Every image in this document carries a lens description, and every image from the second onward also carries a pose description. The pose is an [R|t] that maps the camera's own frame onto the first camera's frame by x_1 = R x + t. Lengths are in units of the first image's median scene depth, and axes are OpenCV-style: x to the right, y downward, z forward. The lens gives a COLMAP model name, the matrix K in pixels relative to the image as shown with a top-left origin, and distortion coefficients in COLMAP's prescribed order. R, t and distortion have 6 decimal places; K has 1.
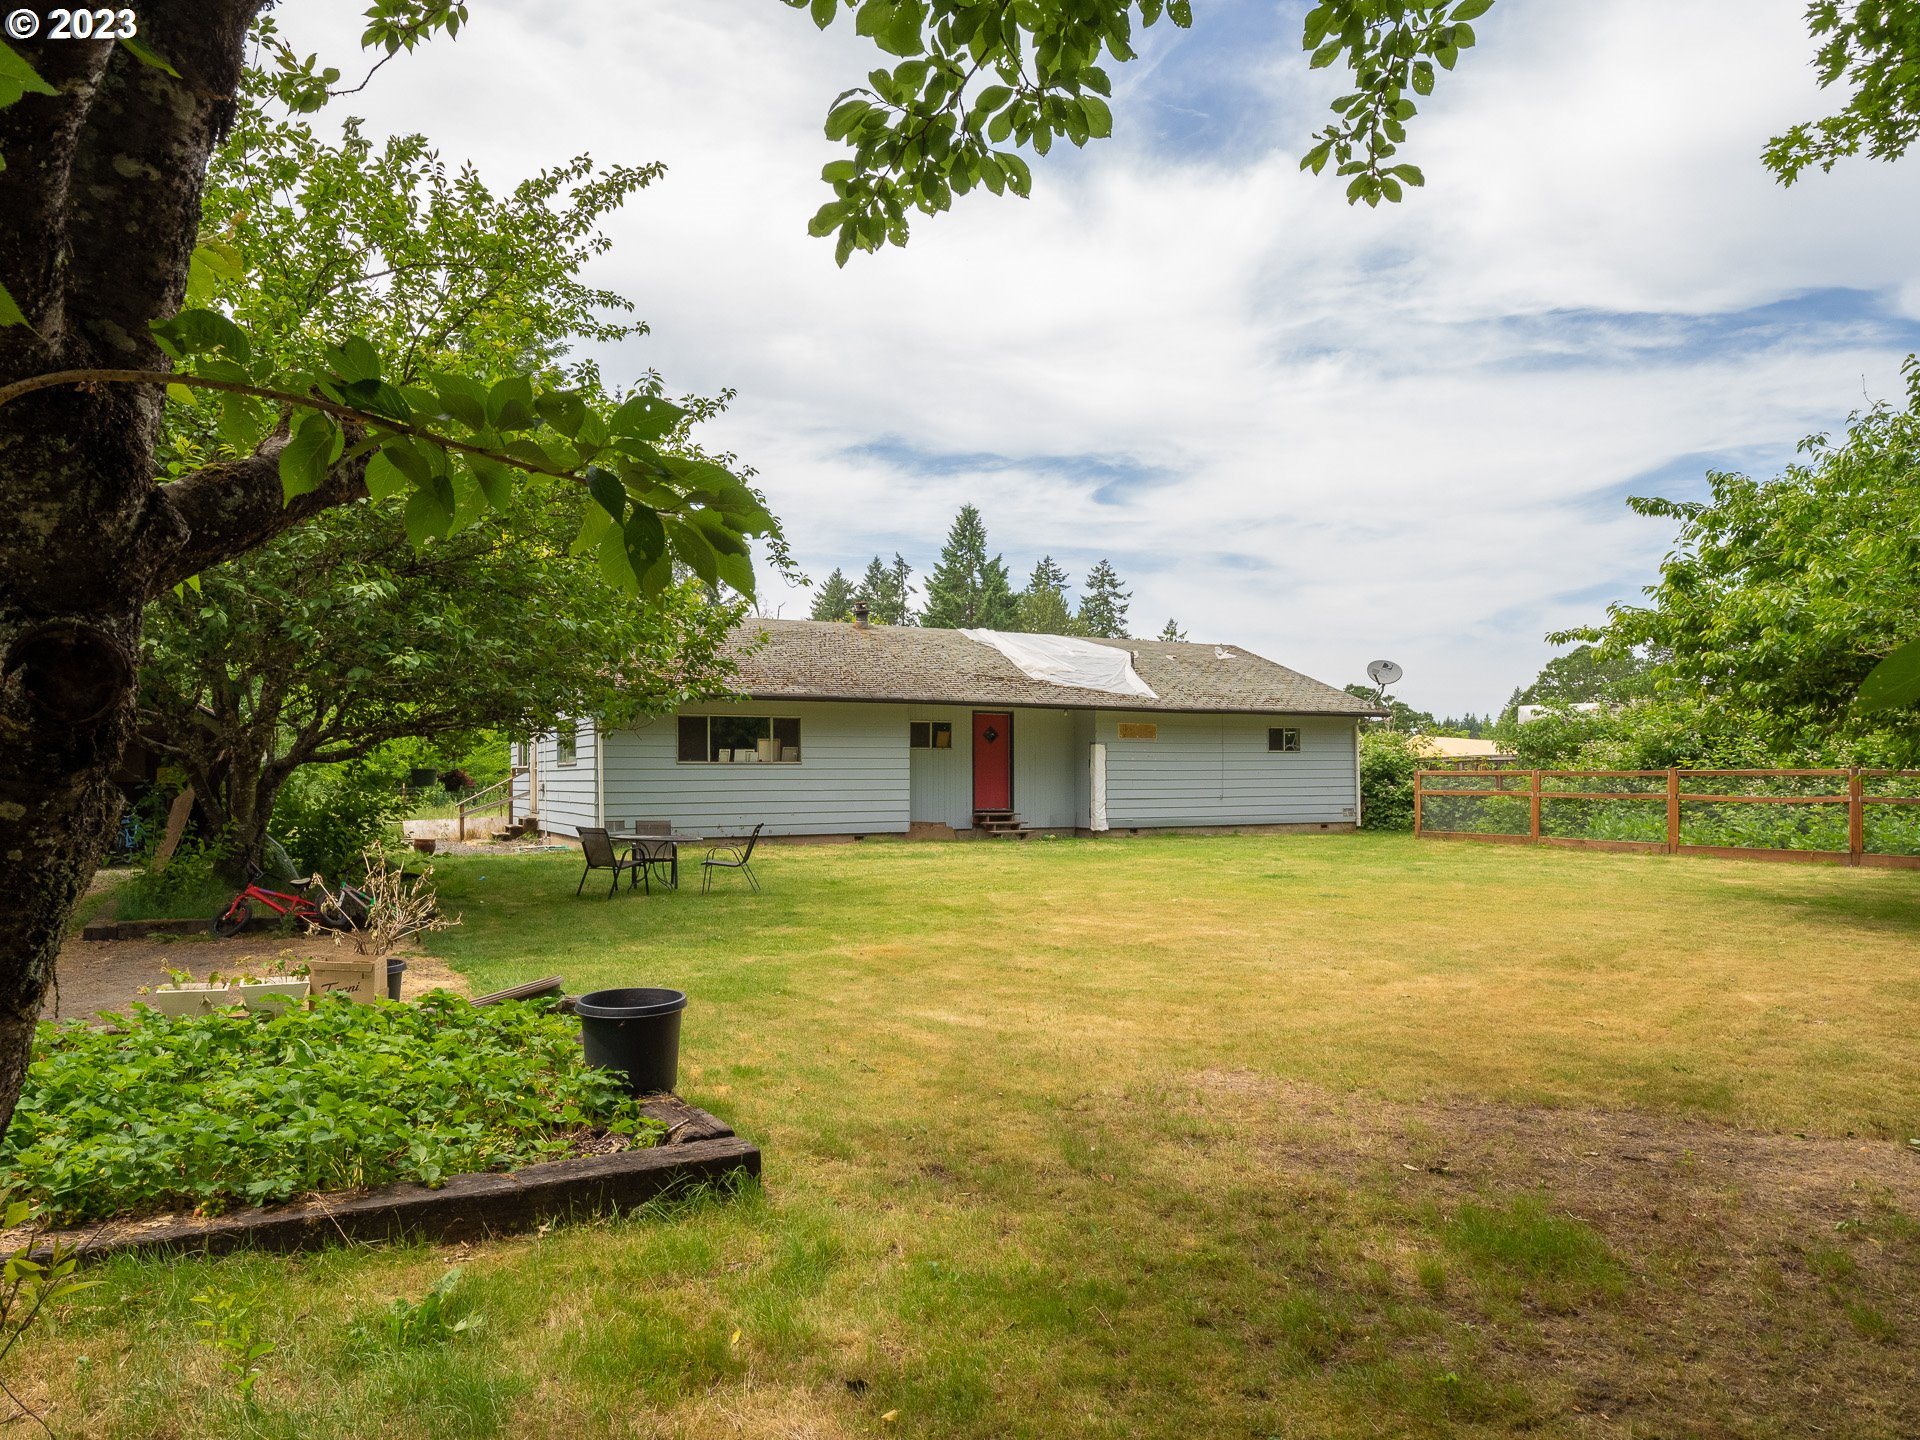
lens RADIAL K [[1190.4, 0, 867.7], [0, 1190.4, 772.2], [0, 0, 1]] dist [-0.004447, 0.001973]
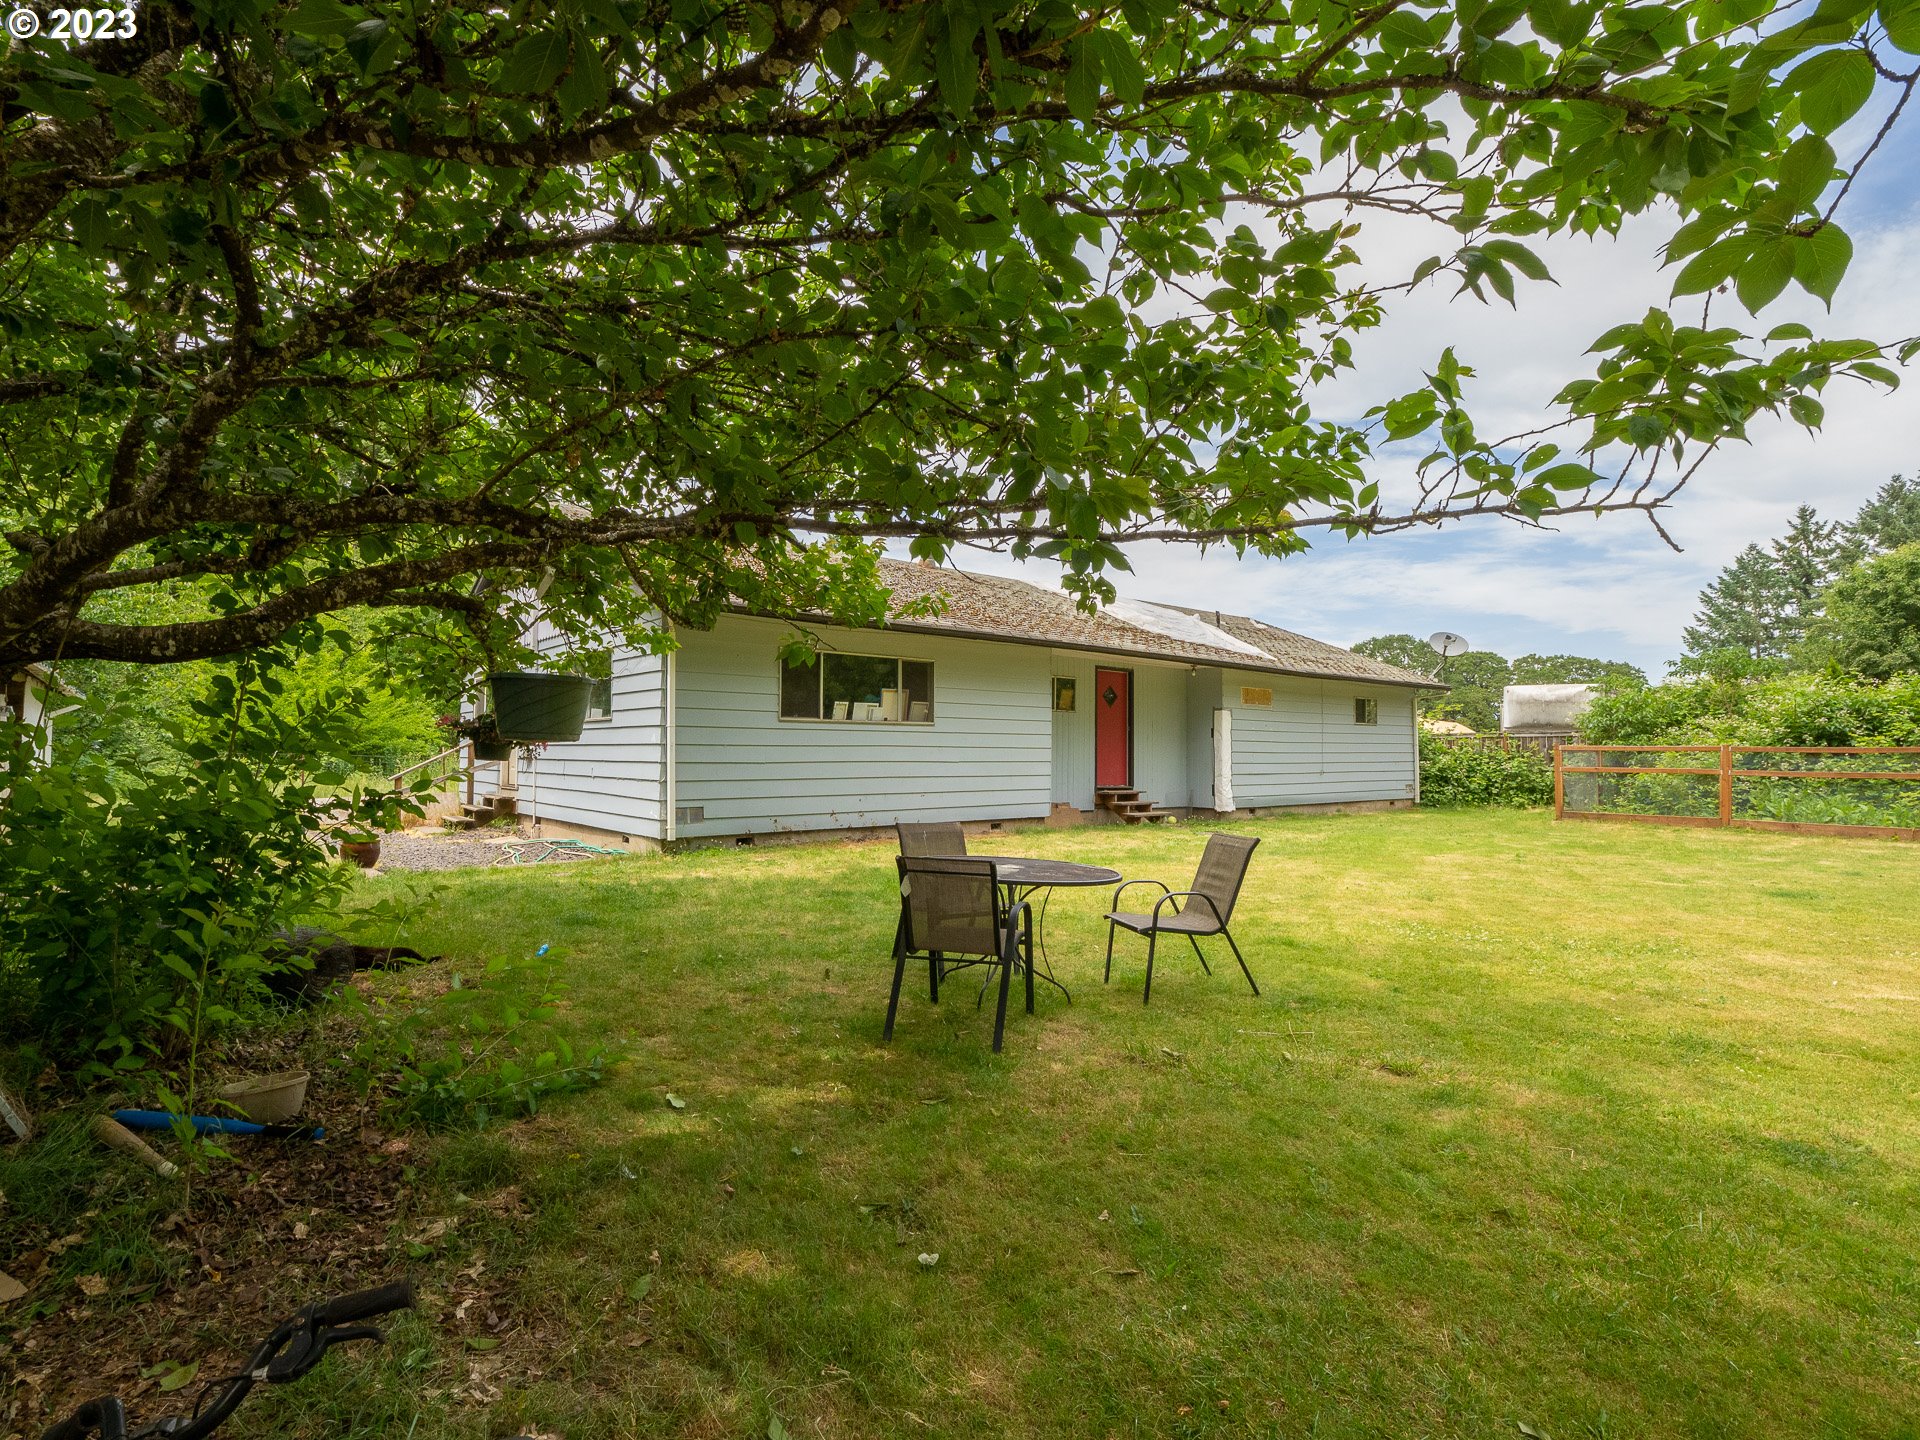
lens RADIAL K [[955.3, 0, 944.8], [0, 955.3, 719.4], [0, 0, 1]] dist [-0.004682, -0.000370]
pose [[0.970266, 0.018569, 0.241330, -0.171136], [-0.011629, 0.999478, -0.030151, 0.006349], [-0.241764, 0.026448, 0.969975, 0.389764]]
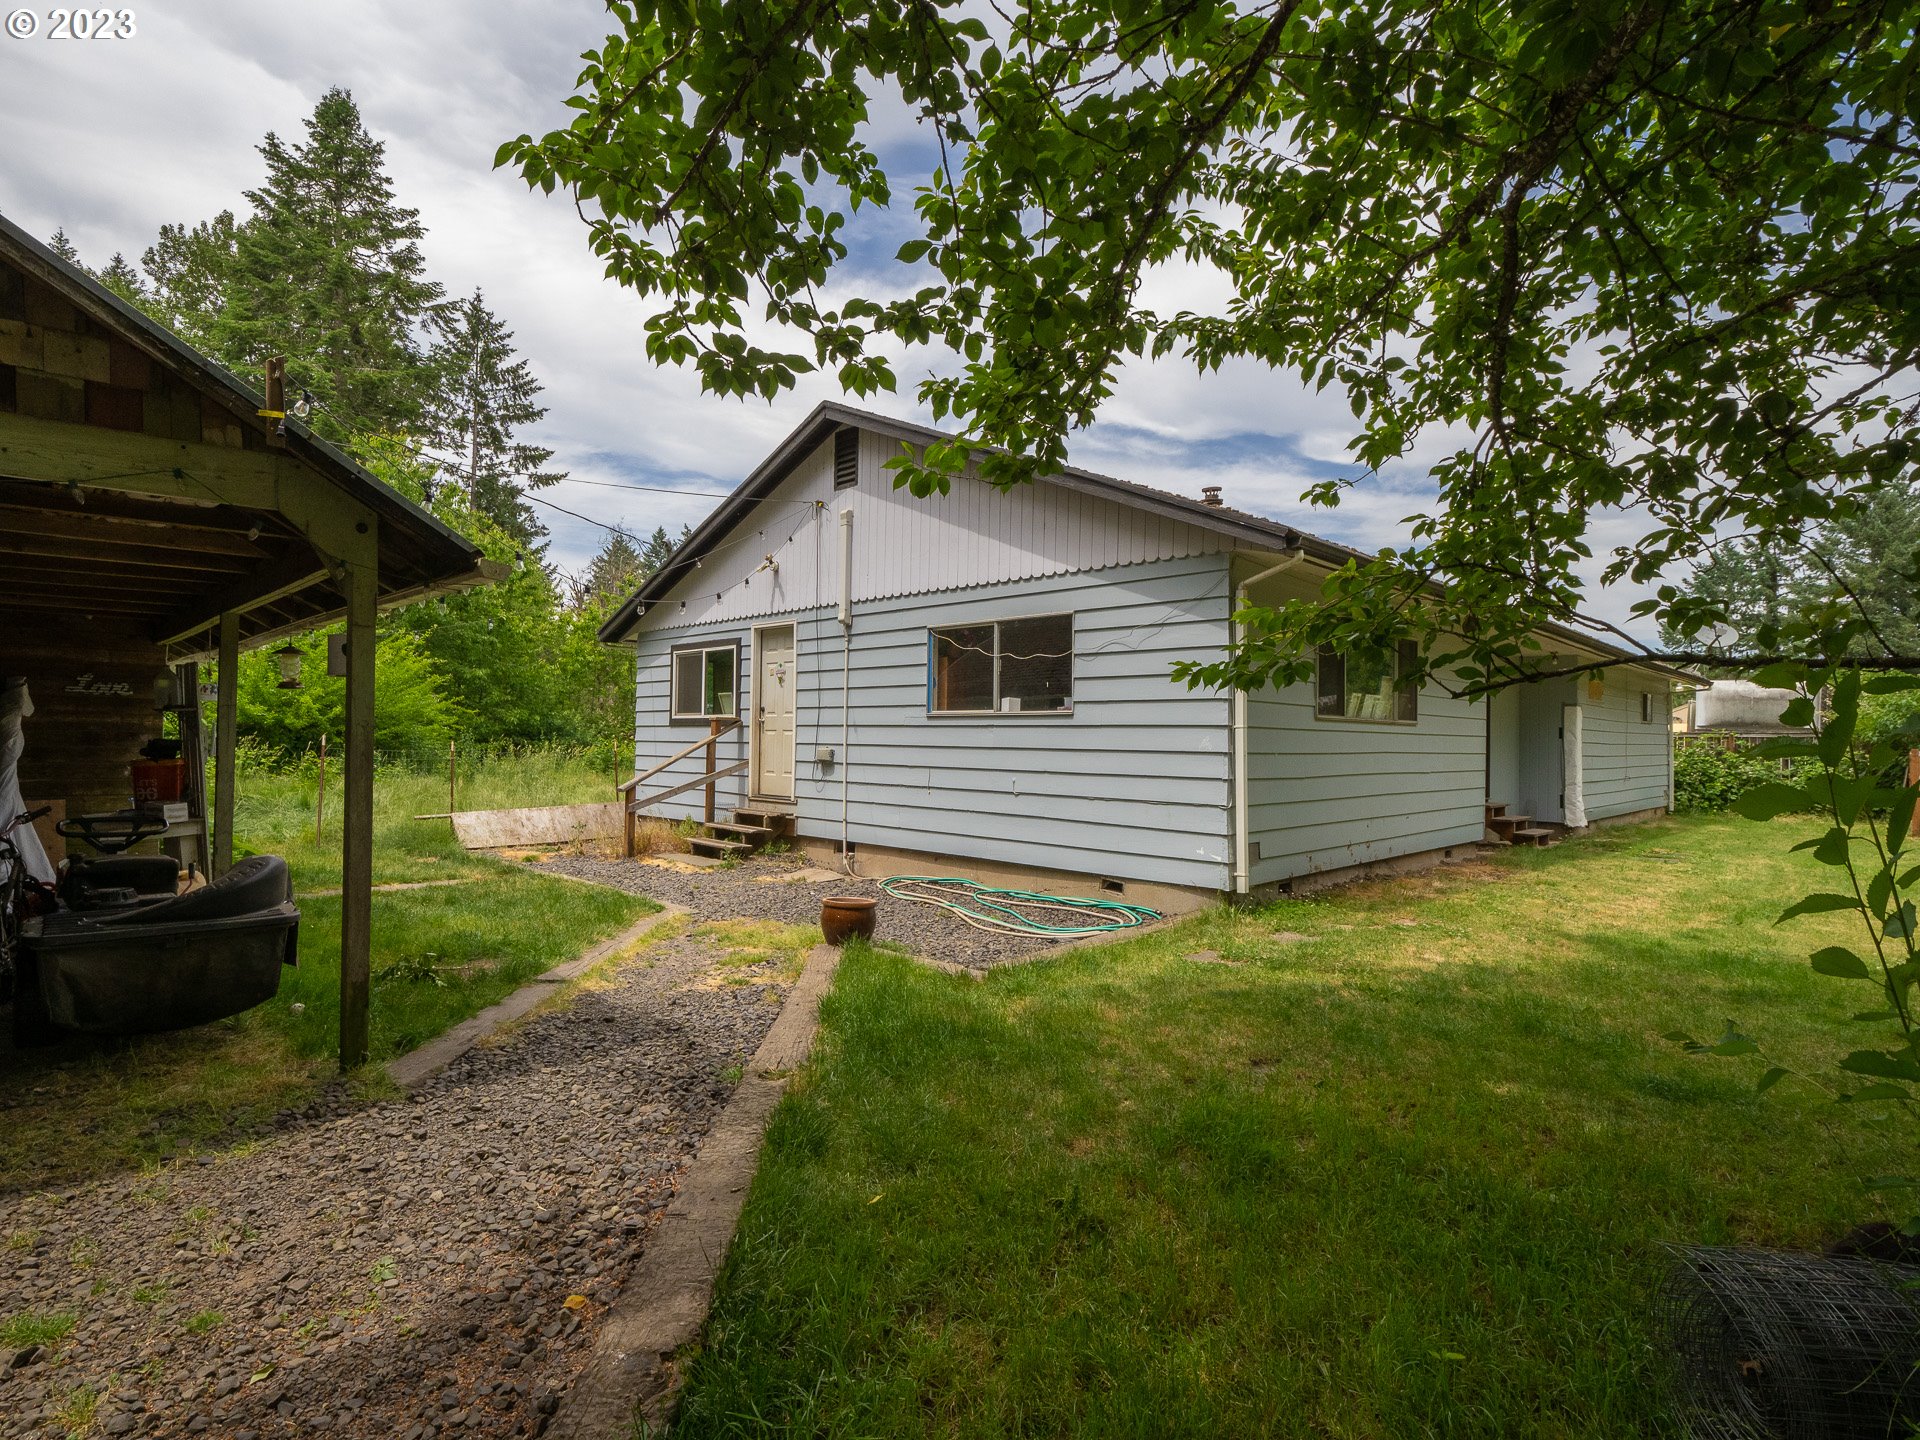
lens RADIAL K [[996.3, 0, 946.0], [0, 996.3, 717.2], [0, 0, 1]] dist [-0.003780, -0.000206]
pose [[0.940898, 0.026314, 0.337667, -0.375309], [-0.021405, 0.999604, -0.018254, 0.002291], [-0.338014, 0.009947, 0.941089, 0.575560]]
